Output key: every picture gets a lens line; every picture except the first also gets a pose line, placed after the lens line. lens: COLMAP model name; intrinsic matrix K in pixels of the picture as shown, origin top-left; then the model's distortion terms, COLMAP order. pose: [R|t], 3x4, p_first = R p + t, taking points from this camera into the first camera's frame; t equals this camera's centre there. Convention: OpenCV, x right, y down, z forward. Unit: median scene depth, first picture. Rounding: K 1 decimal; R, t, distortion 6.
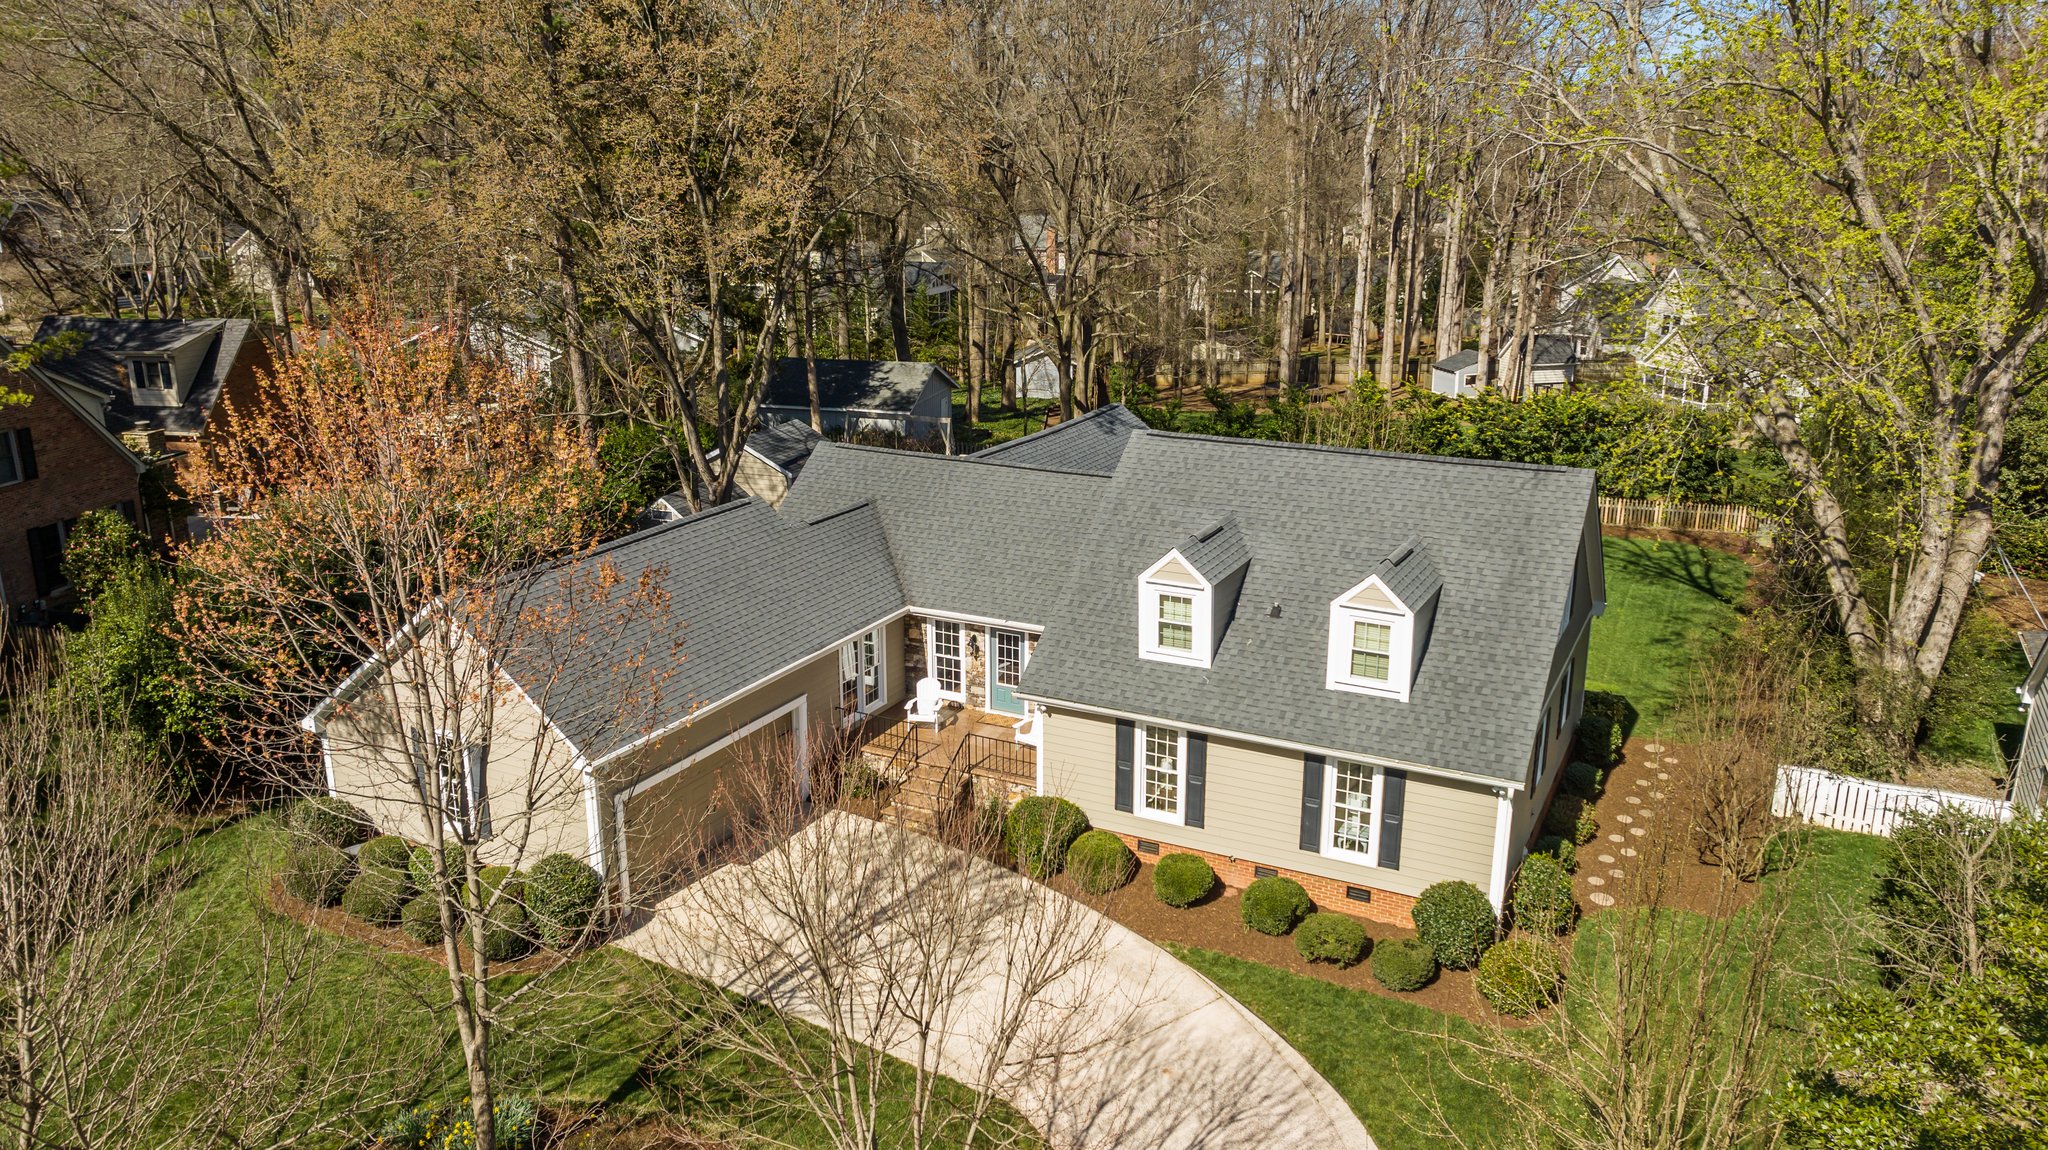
lens RADIAL K [[1524.1, 0, 997.3], [0, 1524.1, 569.8], [0, 0, 1]] dist [-0.026027, -0.001615]
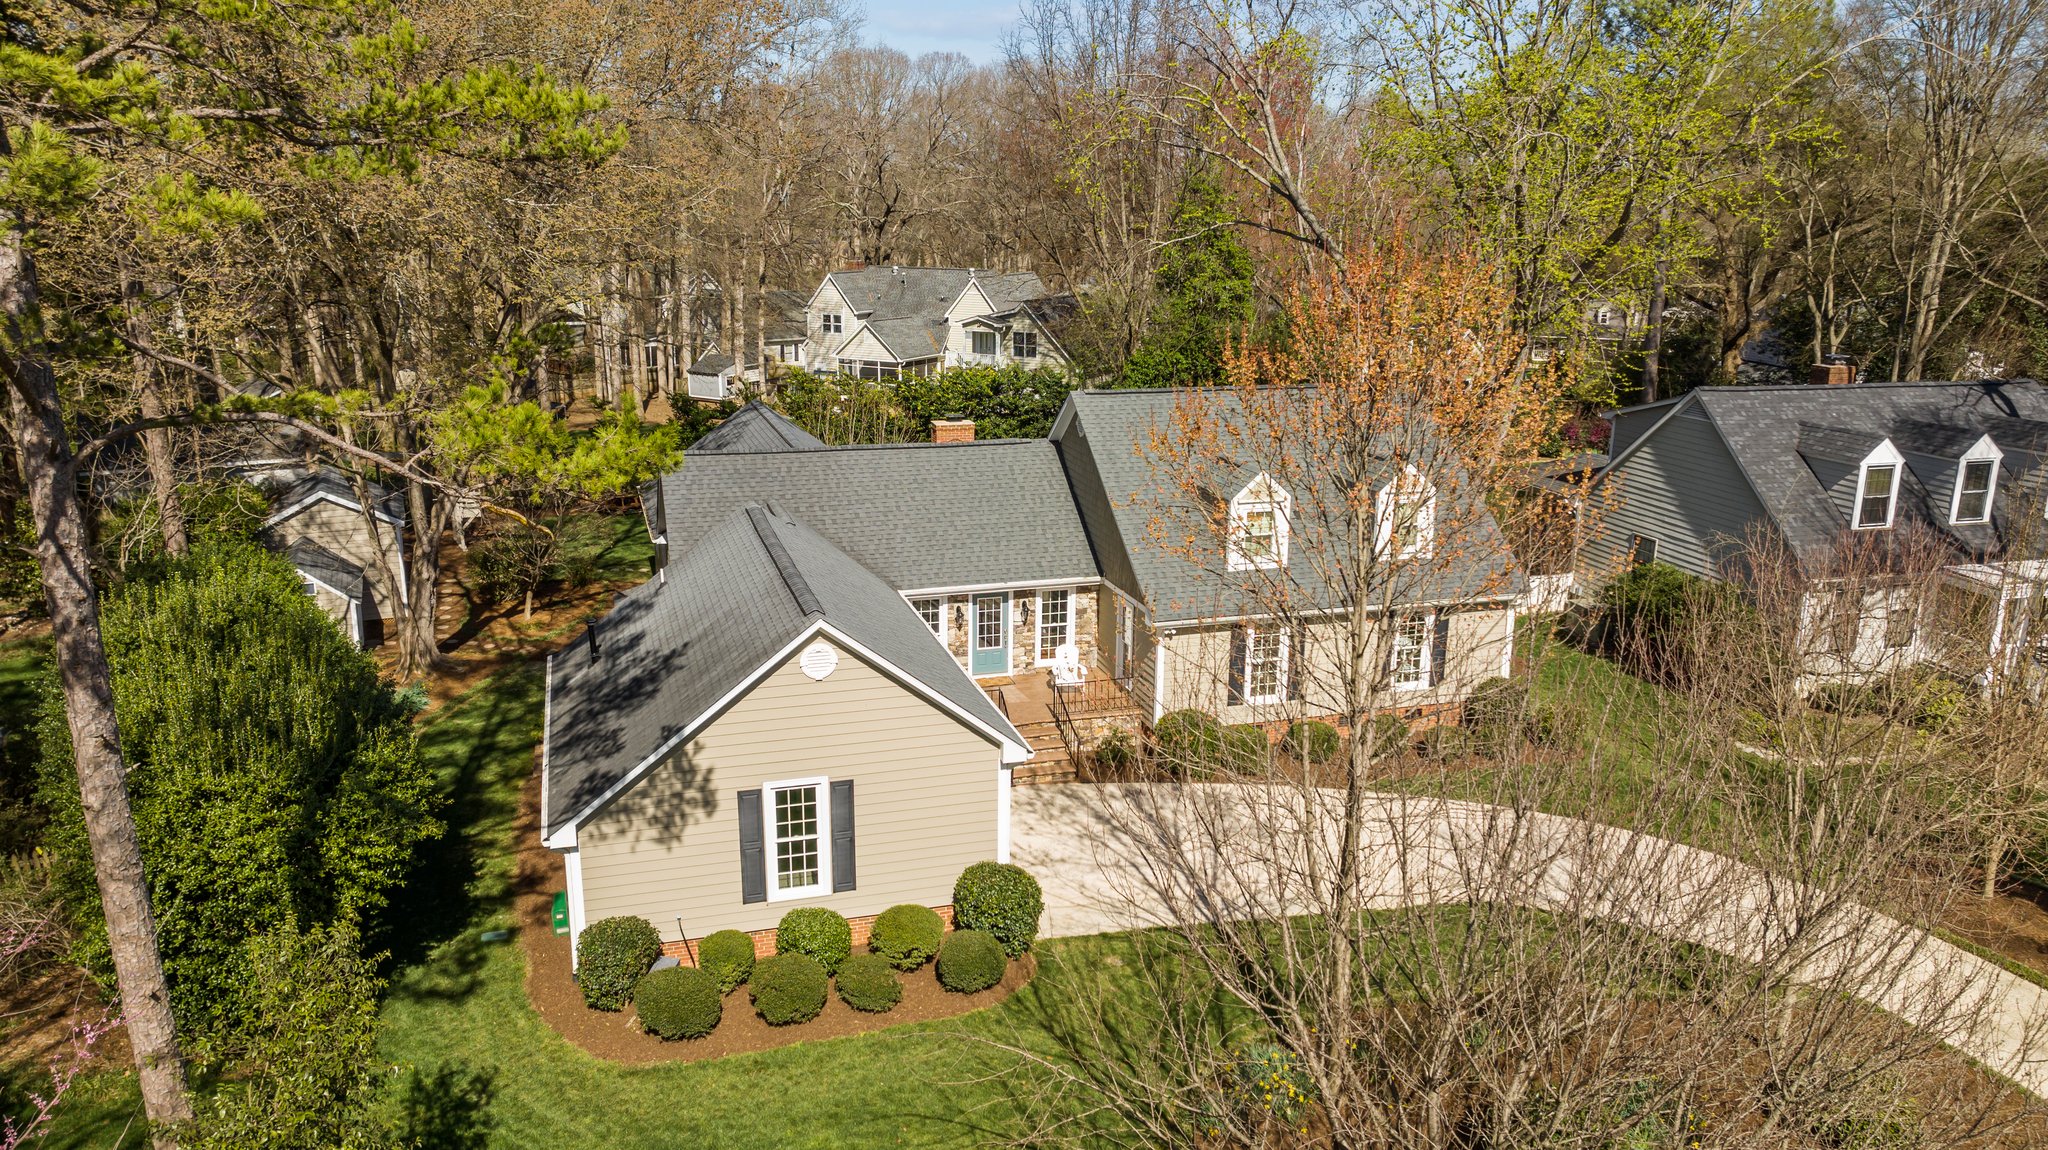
lens RADIAL K [[1524.1, 0, 997.3], [0, 1524.1, 569.8], [0, 0, 1]] dist [-0.026027, -0.001615]
pose [[0.723930, -0.168070, 0.669088, -0.815493], [0.183684, 0.981818, 0.047886, -0.030430], [-0.664971, 0.088235, 0.741639, 0.261529]]
